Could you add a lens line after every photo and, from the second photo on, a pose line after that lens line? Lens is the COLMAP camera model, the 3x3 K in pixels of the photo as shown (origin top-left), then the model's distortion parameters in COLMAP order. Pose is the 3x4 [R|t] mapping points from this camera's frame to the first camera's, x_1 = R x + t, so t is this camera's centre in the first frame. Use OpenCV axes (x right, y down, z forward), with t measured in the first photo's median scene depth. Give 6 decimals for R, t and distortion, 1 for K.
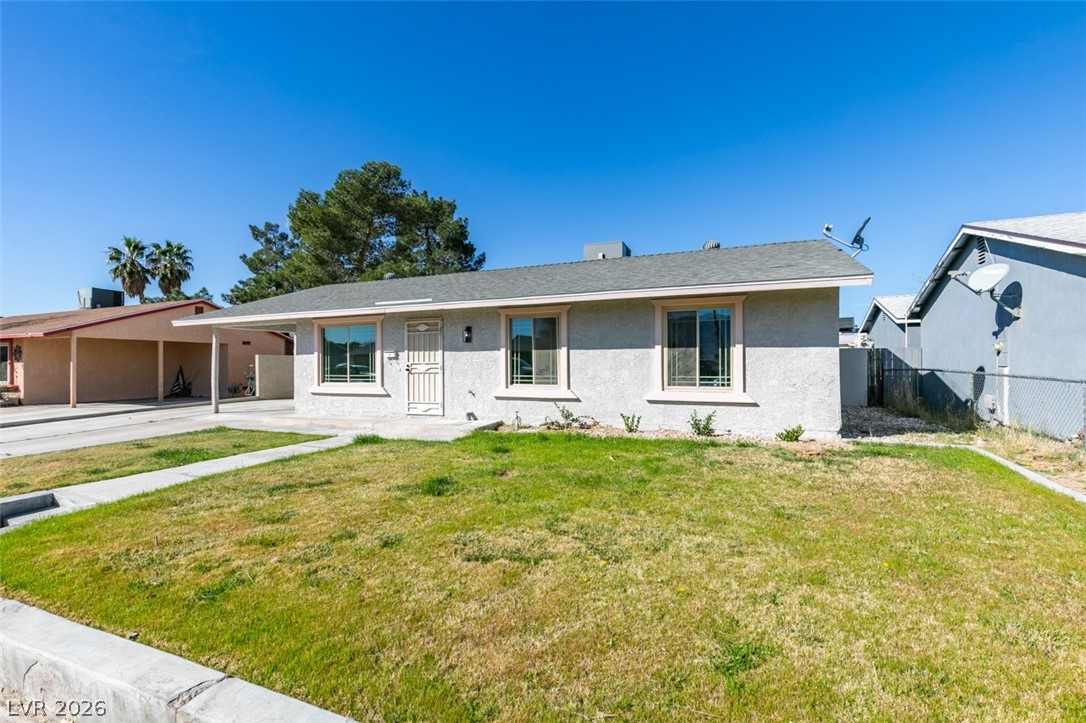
lens RADIAL K [[503.4, 0, 538.8], [0, 503.4, 362.3], [0, 0, 1]] dist [0.000721, -0.001149]
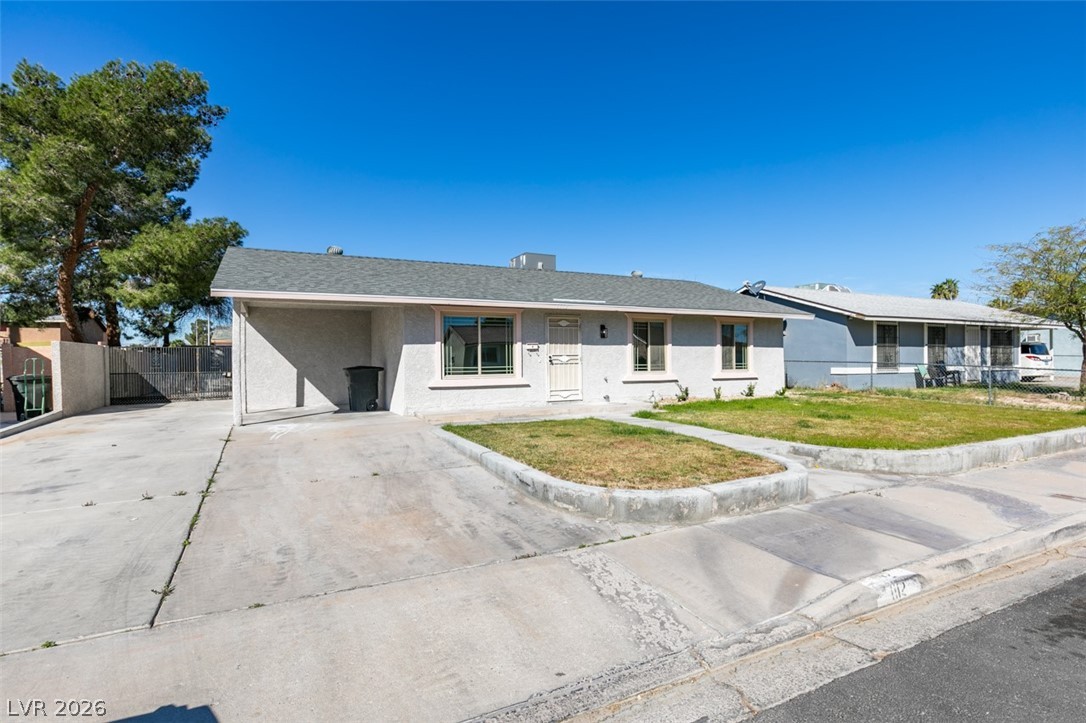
lens RADIAL K [[551.8, 0, 547.1], [0, 551.8, 358.2], [0, 0, 1]] dist [-0.001935, -0.000689]
pose [[0.629009, 0.001900, 0.777396, -1.342401], [-0.001158, 0.999998, -0.001507, 0.012396], [-0.777397, 0.000047, 0.629010, 0.275215]]
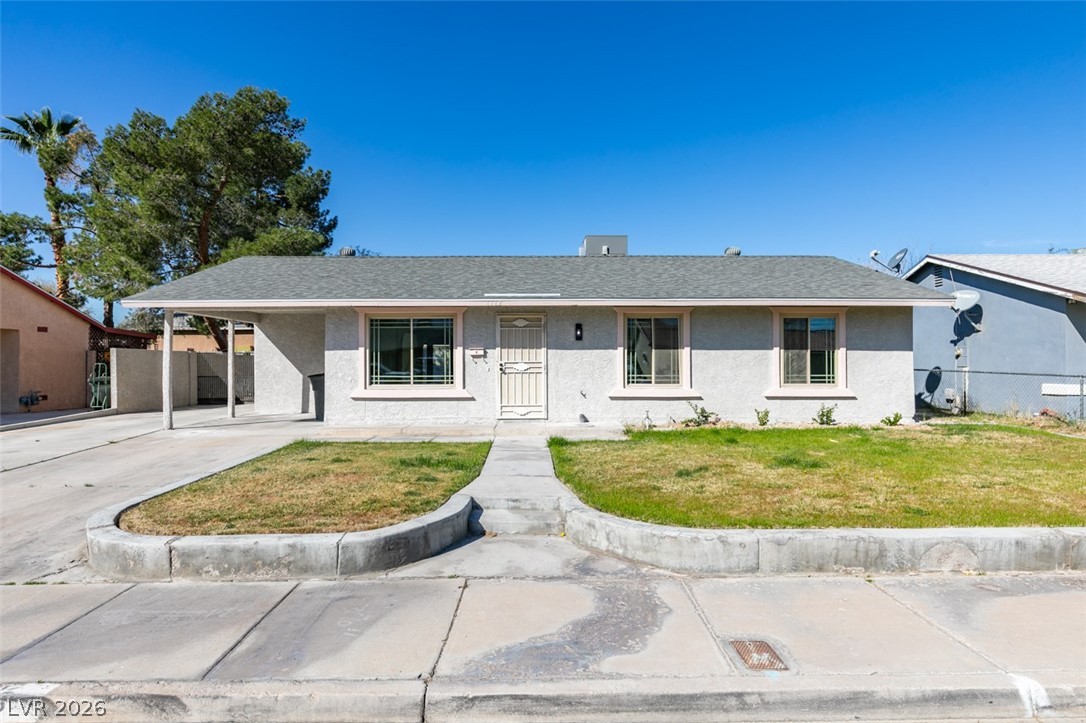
lens RADIAL K [[645.3, 0, 542.6], [0, 645.3, 359.6], [0, 0, 1]] dist [0.002284, -0.000456]
pose [[0.911670, 0.006535, 0.410872, -0.743565], [-0.005728, 0.999978, -0.003196, 0.000855], [-0.410884, 0.000561, 0.911688, -0.089671]]
